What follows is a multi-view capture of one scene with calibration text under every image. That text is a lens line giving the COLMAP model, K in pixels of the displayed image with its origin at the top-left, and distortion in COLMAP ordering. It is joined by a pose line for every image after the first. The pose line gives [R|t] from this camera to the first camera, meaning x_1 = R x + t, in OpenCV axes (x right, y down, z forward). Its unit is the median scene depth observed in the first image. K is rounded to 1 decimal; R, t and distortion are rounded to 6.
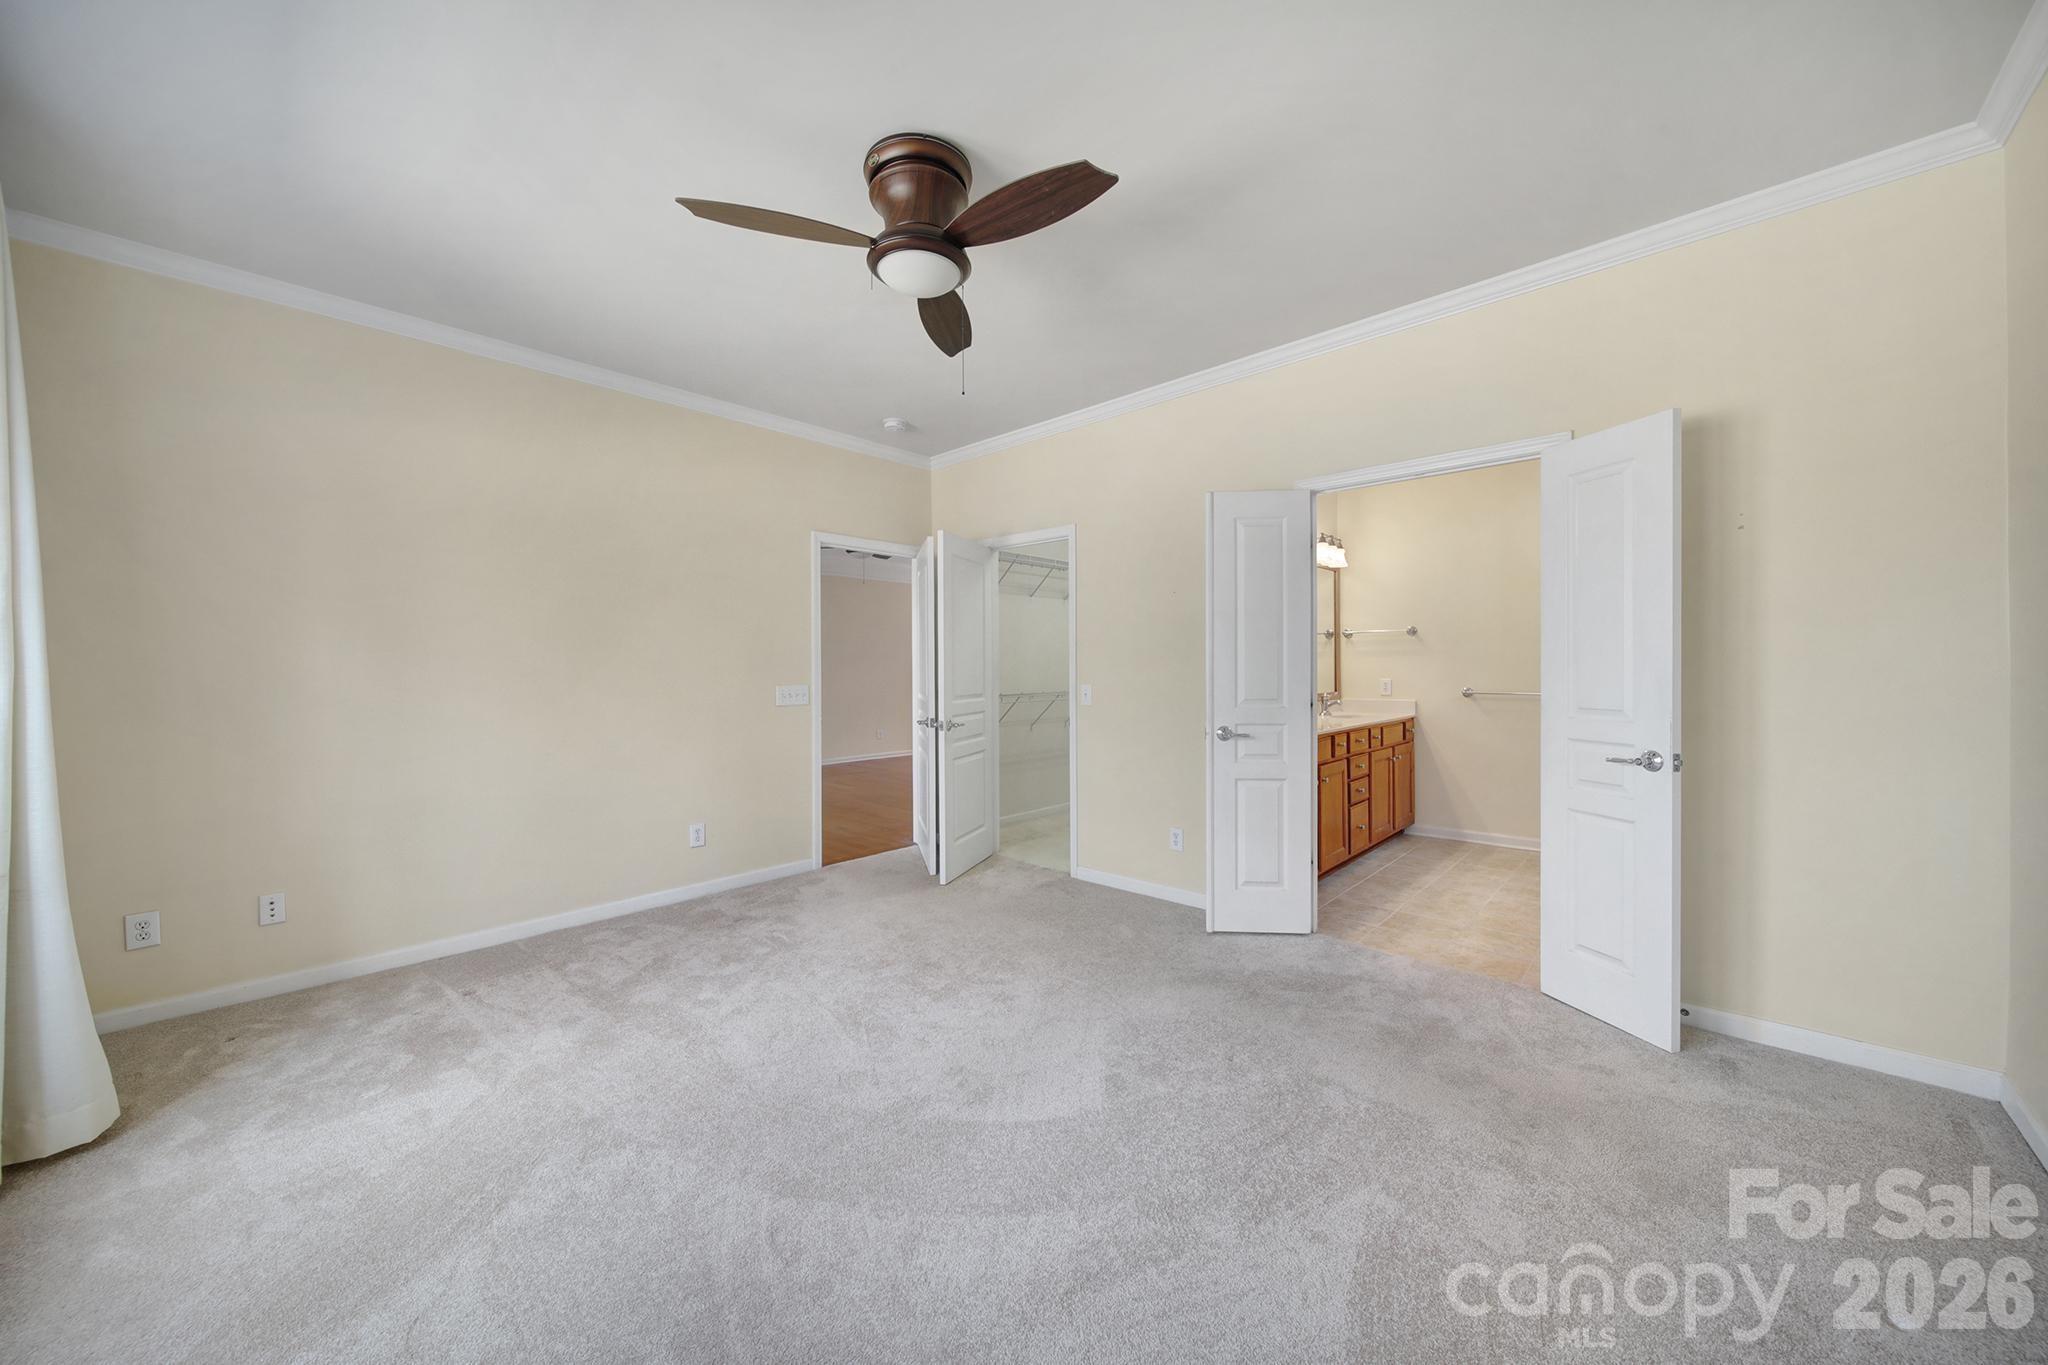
lens RADIAL K [[723.7, 0, 1016.1], [0, 723.7, 667.4], [0, 0, 1]] dist [-0.002077, -0.000384]
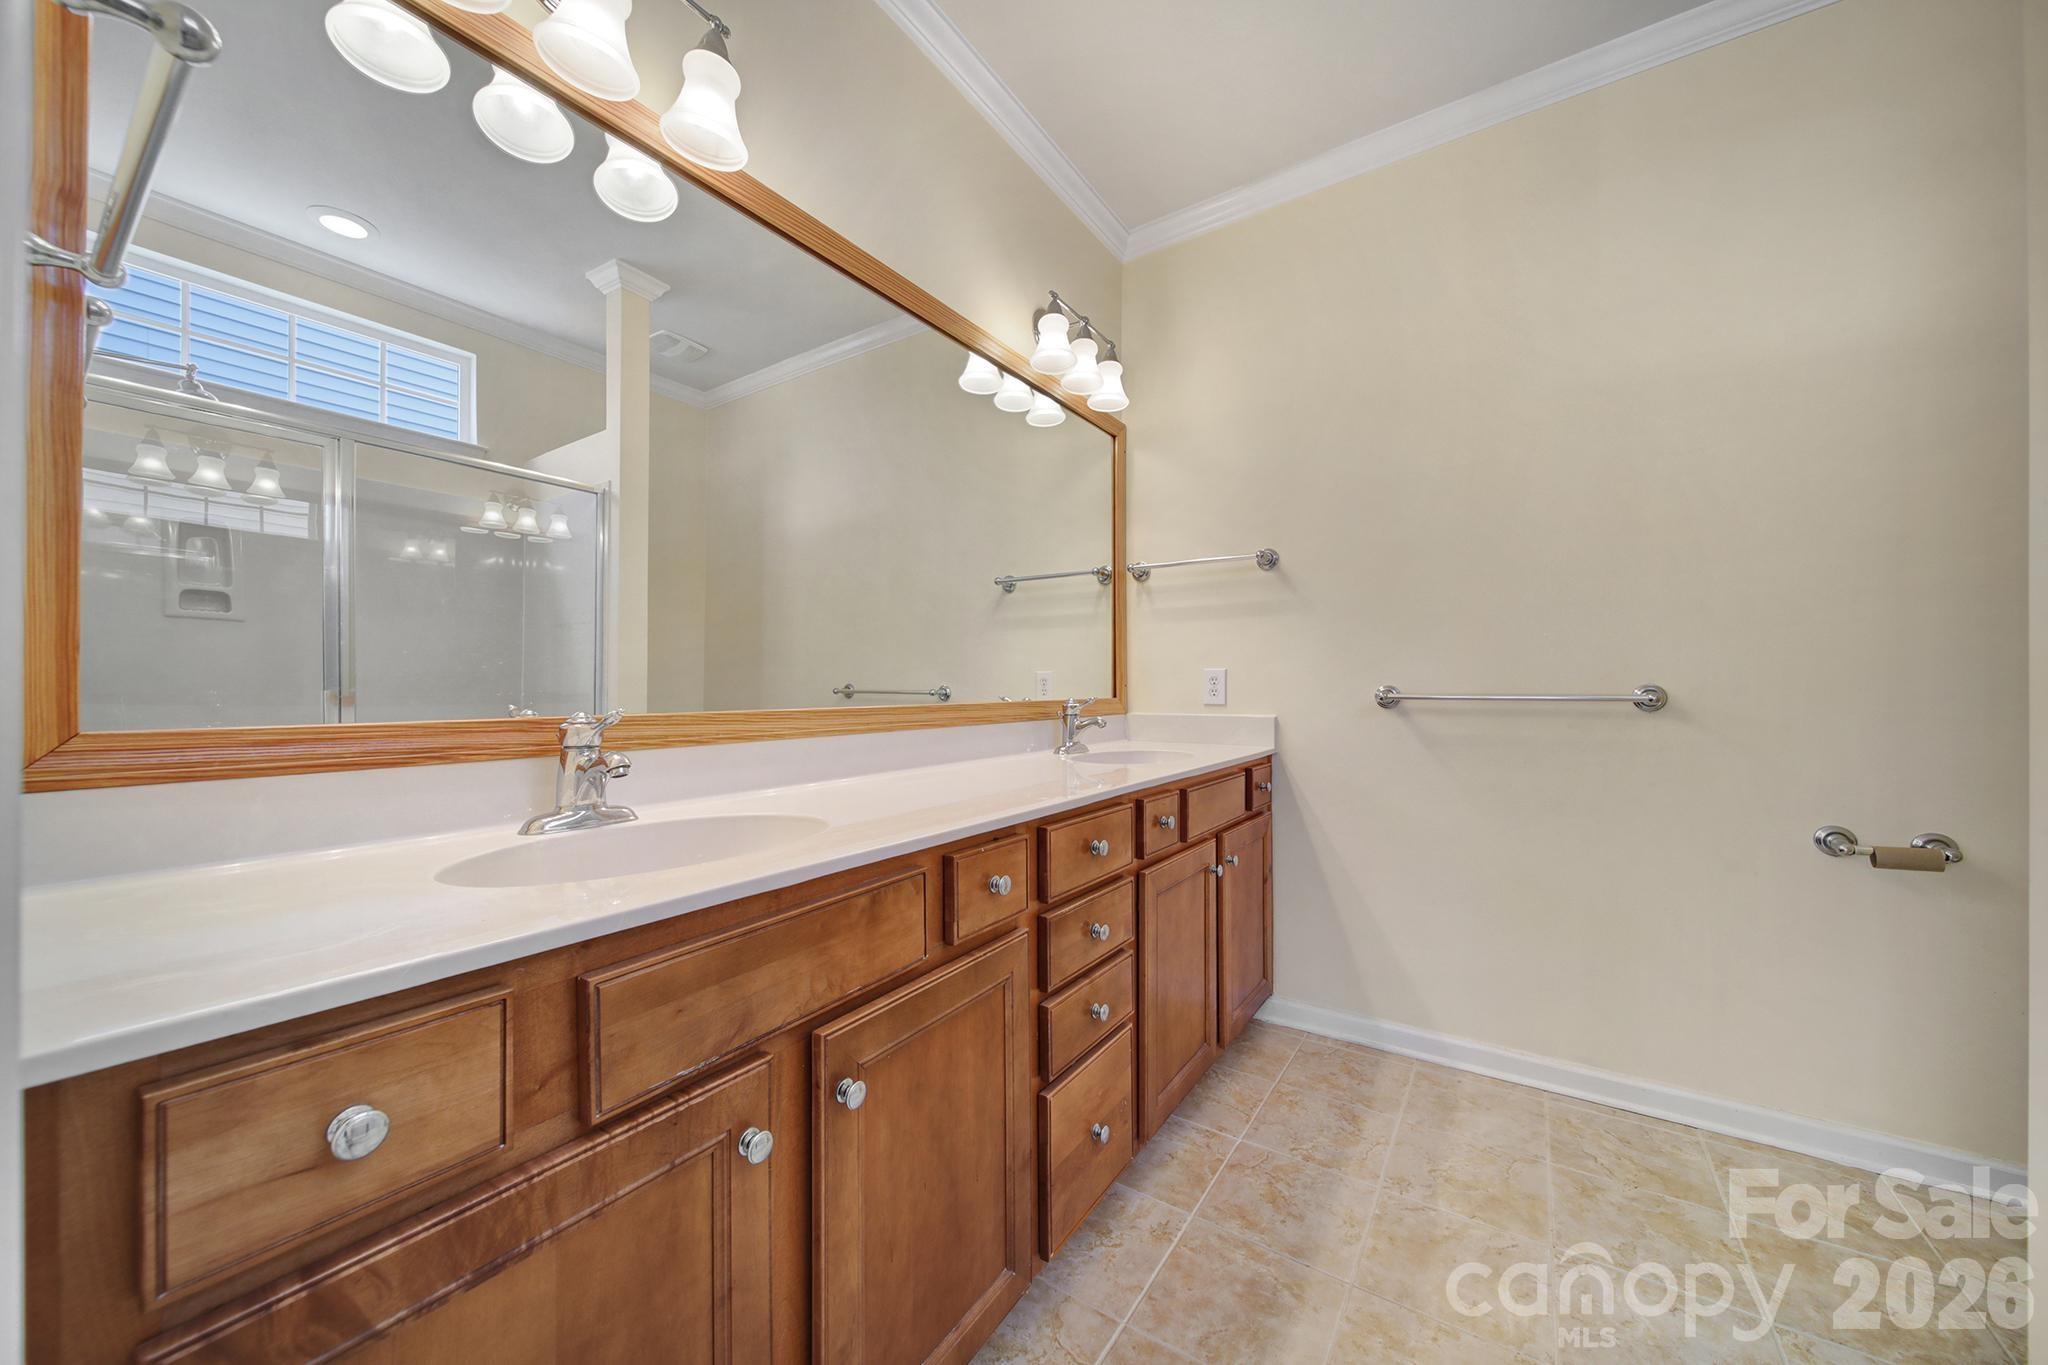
lens RADIAL K [[751.0, 0, 1017.3], [0, 751.0, 687.1], [0, 0, 1]] dist [-0.001265, -0.000106]
pose [[0.986588, 0.004127, 0.163181, 0.334258], [-0.003850, 0.999991, -0.002010, 0.030683], [-0.163188, 0.001355, 0.986594, 0.595272]]
